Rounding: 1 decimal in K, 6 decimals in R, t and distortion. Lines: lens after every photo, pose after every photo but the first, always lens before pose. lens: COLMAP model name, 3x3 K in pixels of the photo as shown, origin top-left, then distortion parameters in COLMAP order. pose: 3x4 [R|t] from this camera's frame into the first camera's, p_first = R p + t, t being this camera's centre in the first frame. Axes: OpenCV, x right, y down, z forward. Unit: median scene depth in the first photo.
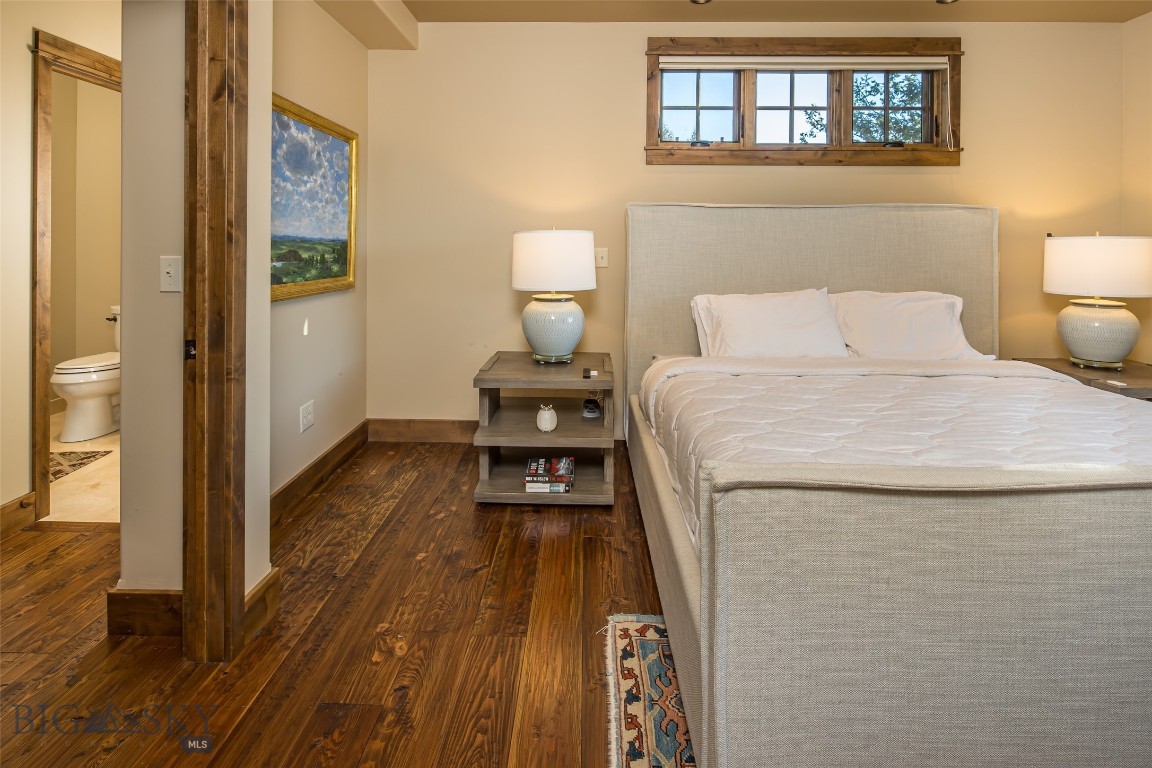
lens RADIAL K [[562.0, 0, 576.0], [0, 562.0, 243.8], [0, 0, 1]] dist [-0.000223, -0.000124]
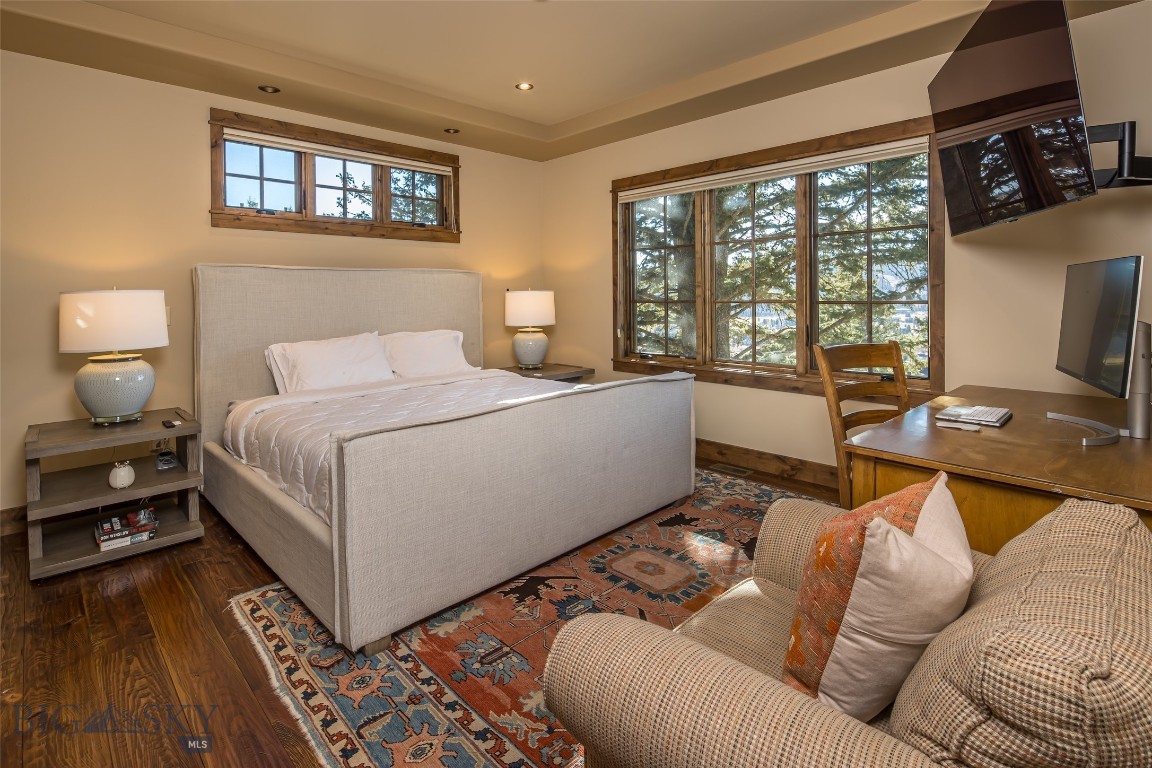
lens RADIAL K [[550.4, 0, 567.4], [0, 550.4, 291.4], [0, 0, 1]] dist [-0.000796, -0.000130]
pose [[0.704336, -0.011074, 0.709780, -0.167528], [0.019453, 0.999804, -0.003704, -0.002308], [-0.709600, 0.016417, 0.704413, -0.249099]]
